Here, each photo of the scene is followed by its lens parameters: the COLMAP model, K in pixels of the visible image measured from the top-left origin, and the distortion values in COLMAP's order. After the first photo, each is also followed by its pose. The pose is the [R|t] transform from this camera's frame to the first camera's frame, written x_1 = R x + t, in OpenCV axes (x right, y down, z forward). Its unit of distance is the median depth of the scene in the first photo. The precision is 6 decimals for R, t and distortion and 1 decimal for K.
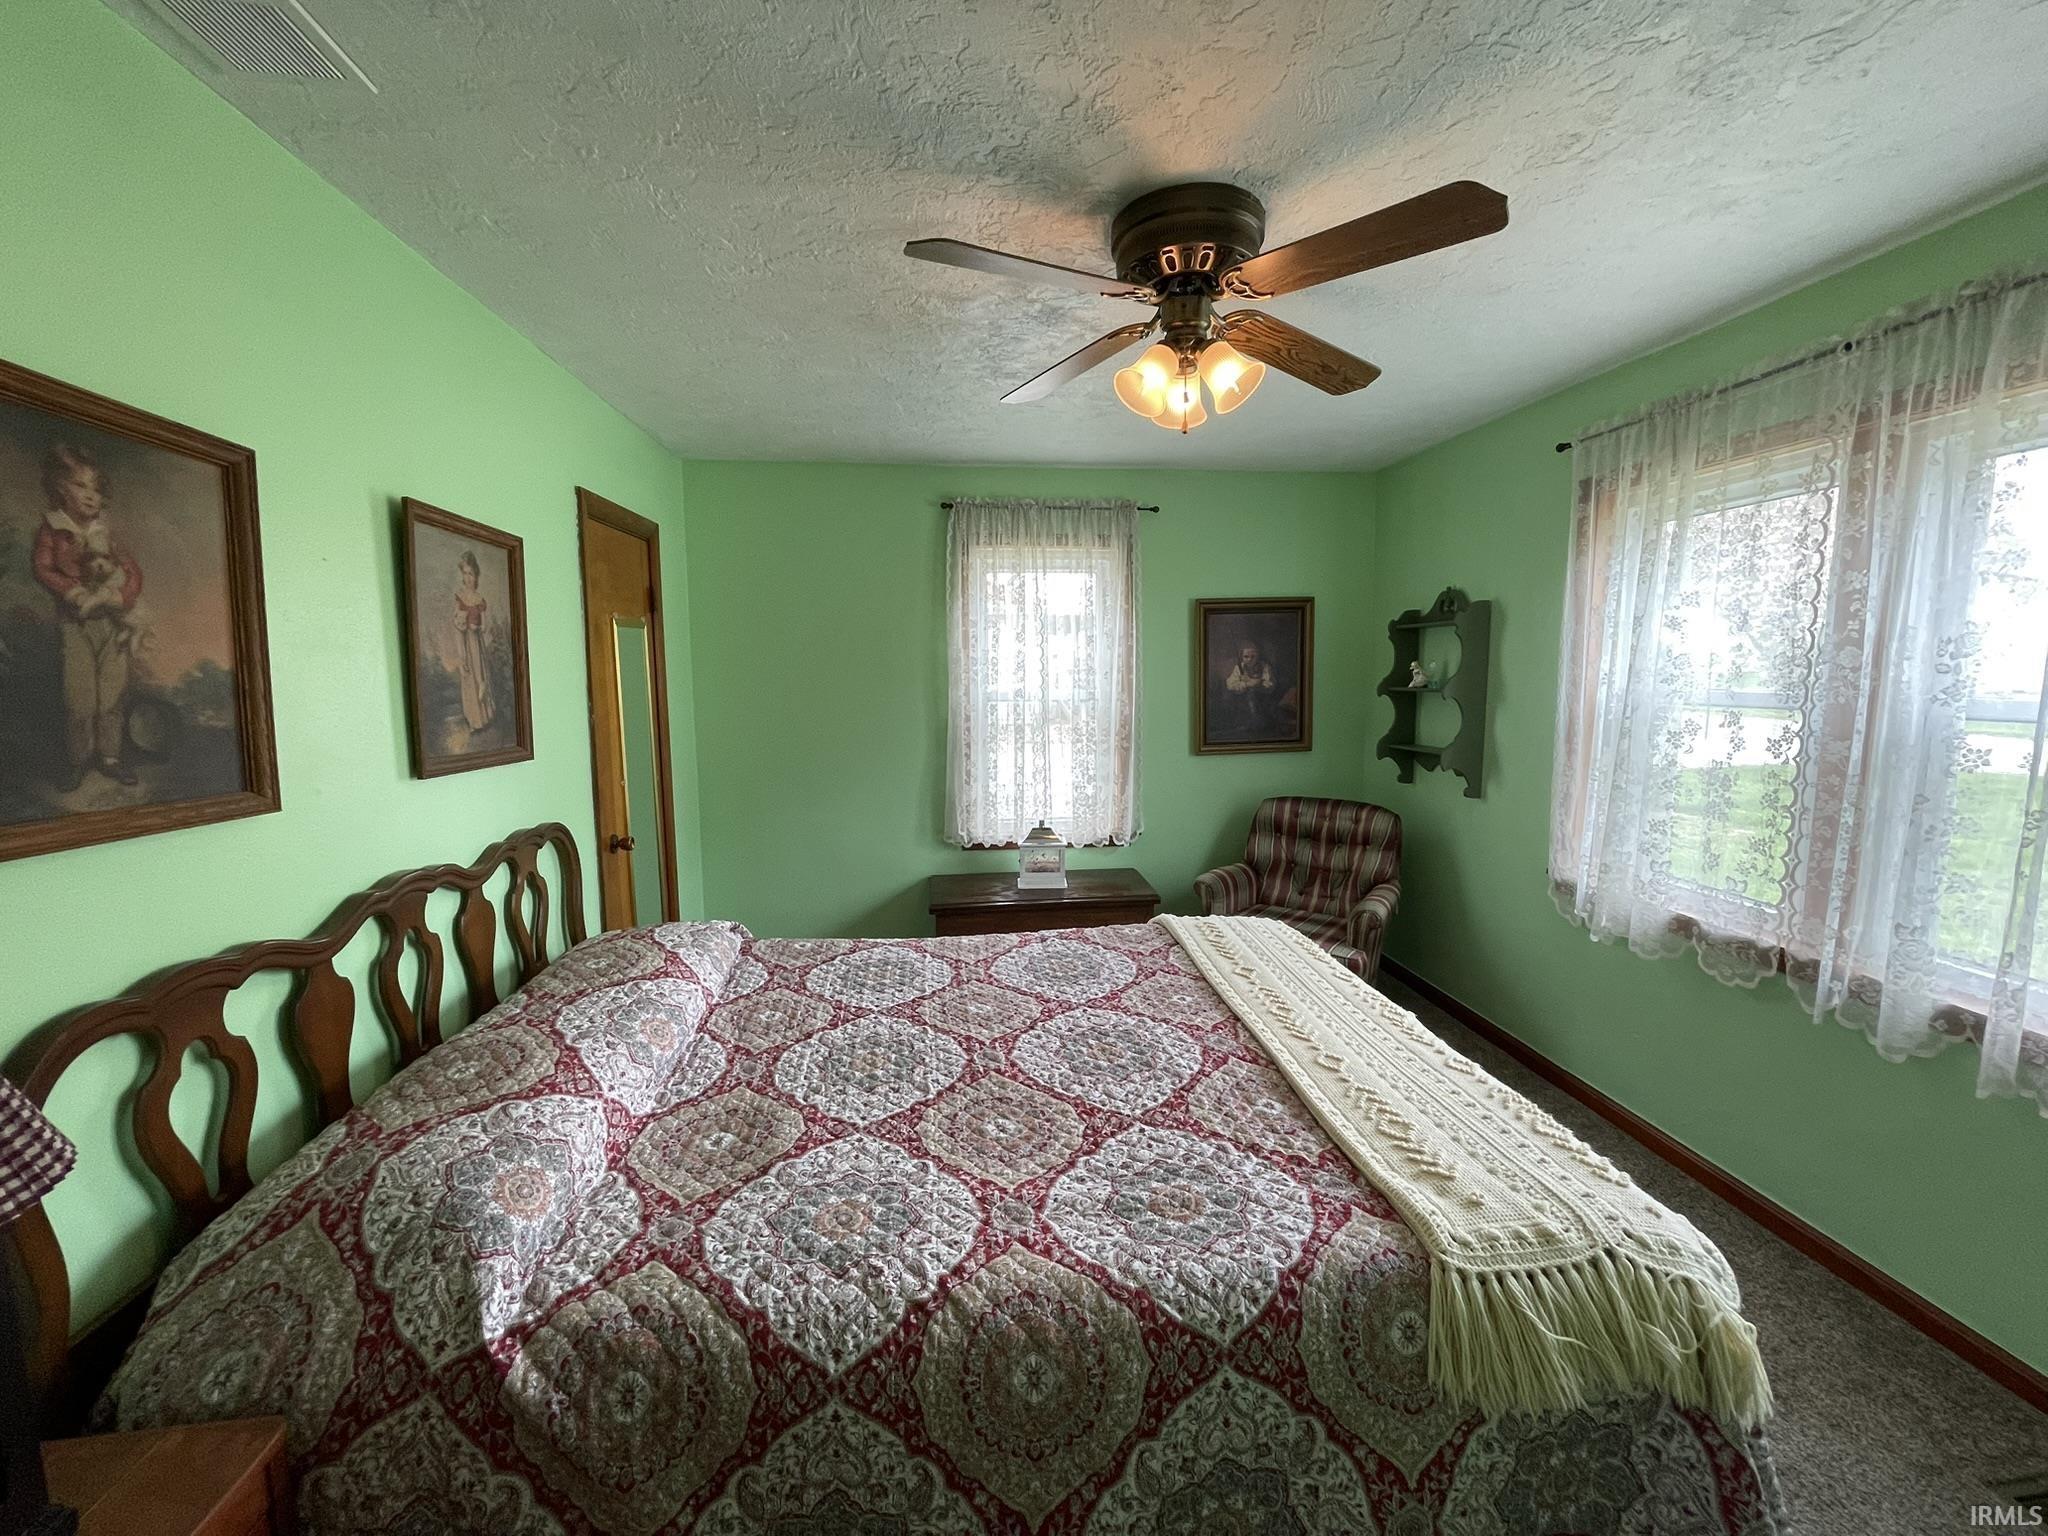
lens RADIAL K [[824.6, 0, 1024.0], [0, 824.6, 768.0], [0, 0, 1]] dist [-0.006979, 0.000276]
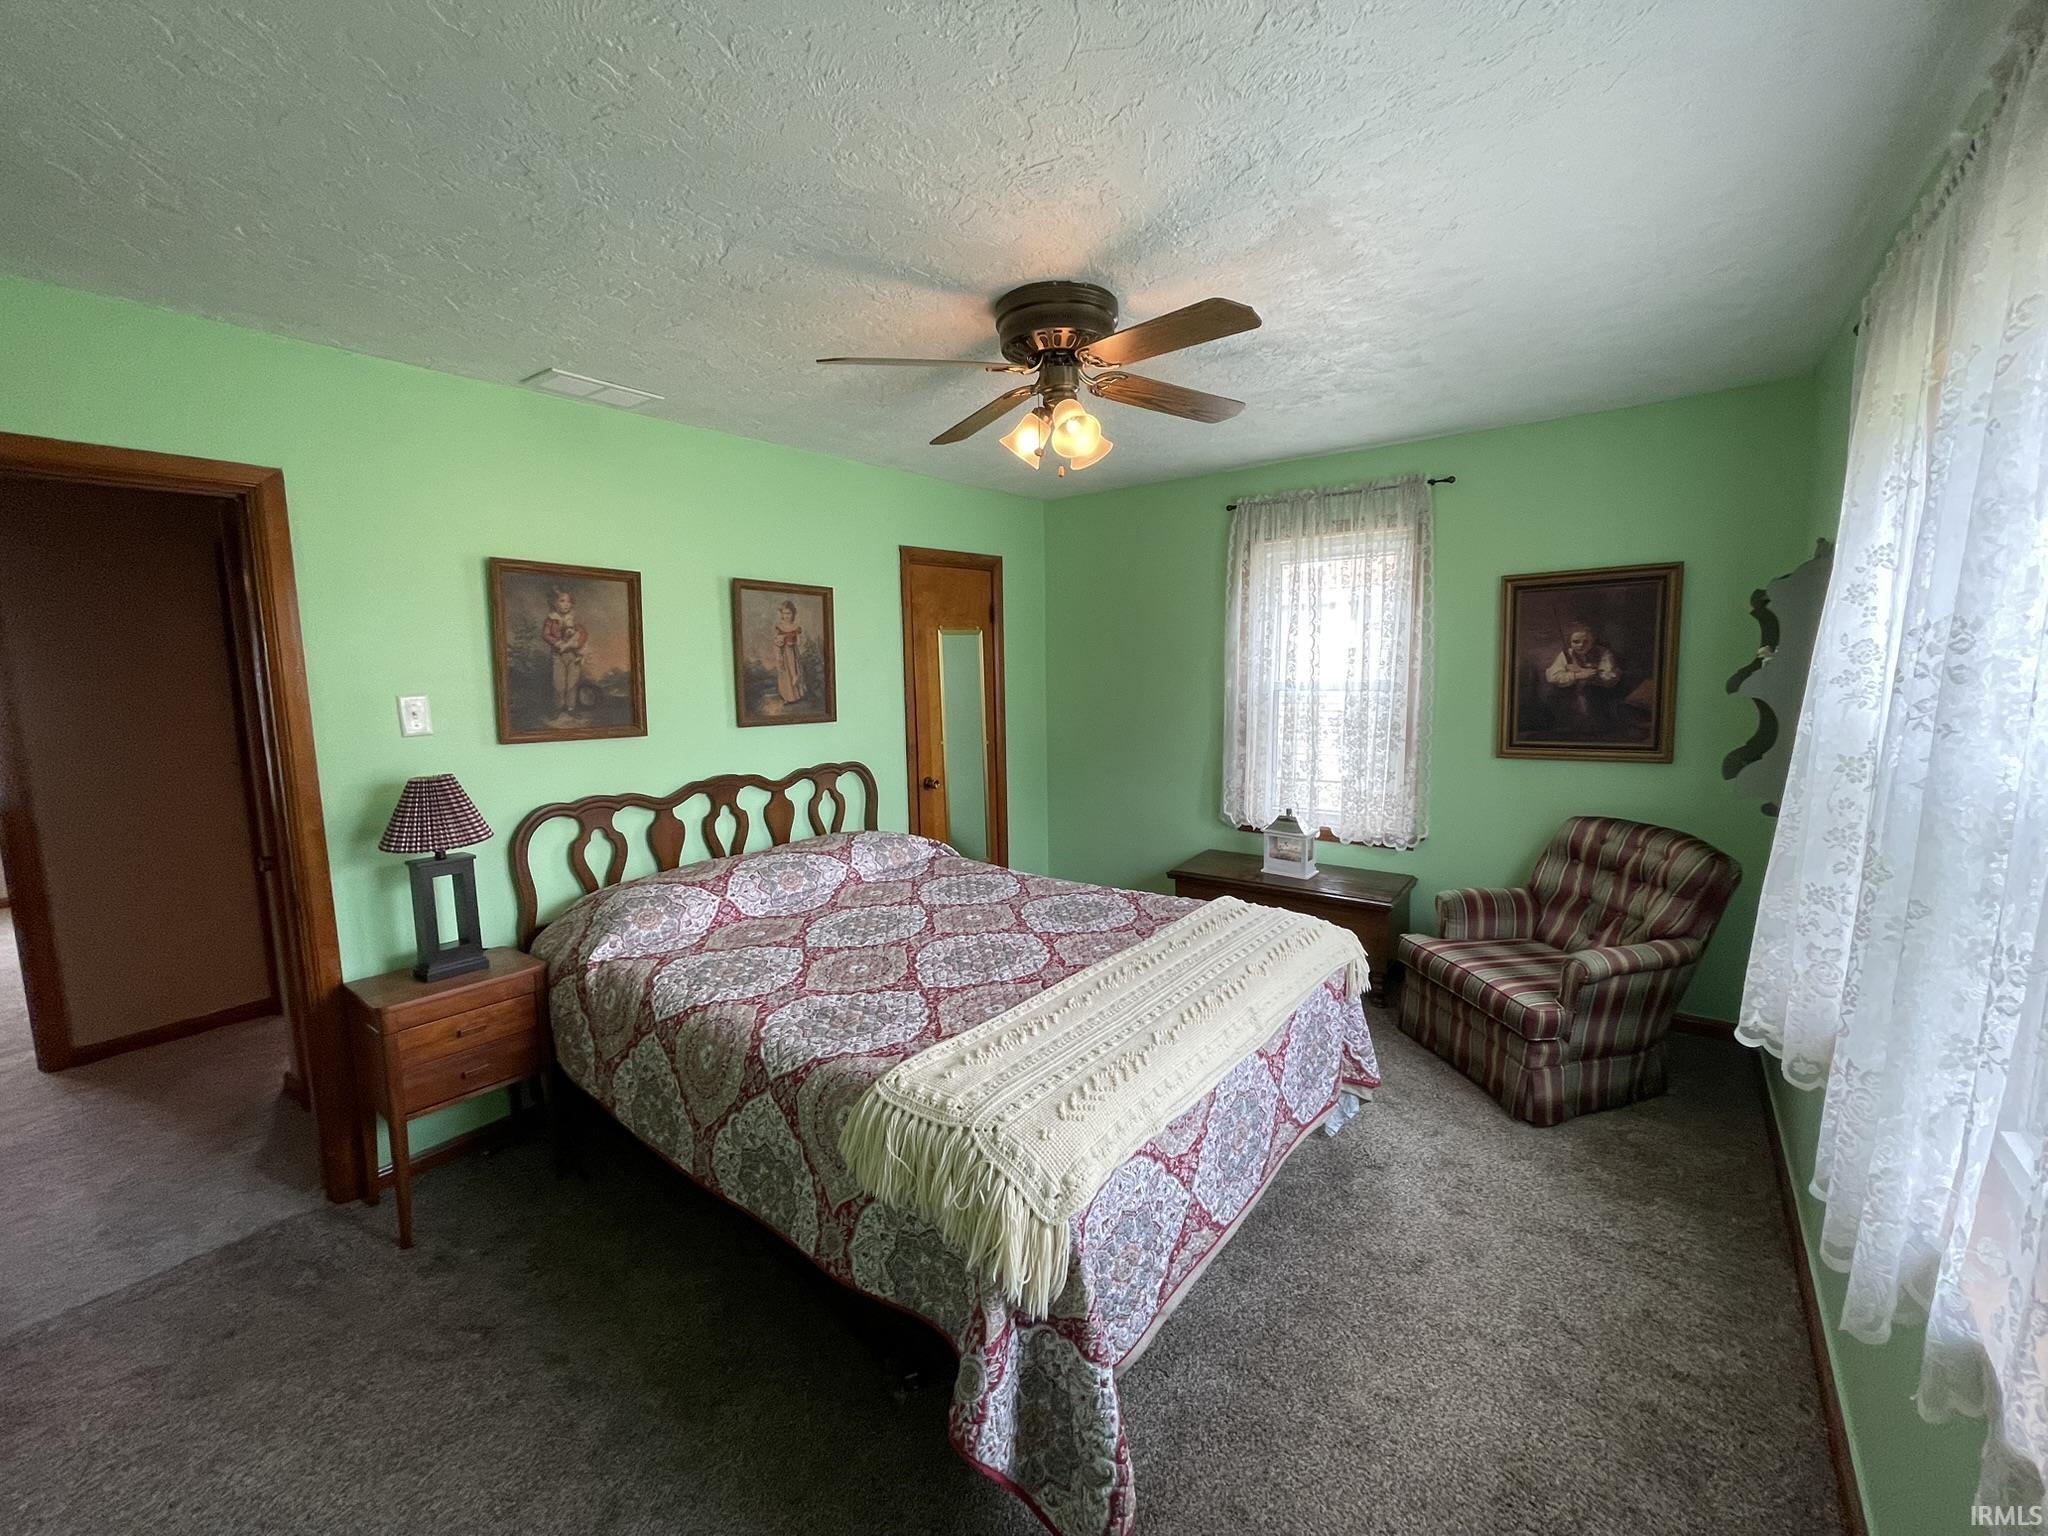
lens RADIAL K [[827.6, 0, 1024.0], [0, 827.6, 768.0], [0, 0, 1]] dist [-0.000005, -0.000085]
pose [[0.723461, 0.082858, -0.685375, 0.930733], [-0.068346, 0.996491, 0.048326, -0.026323], [0.686973, 0.011881, 0.726585, 0.062304]]
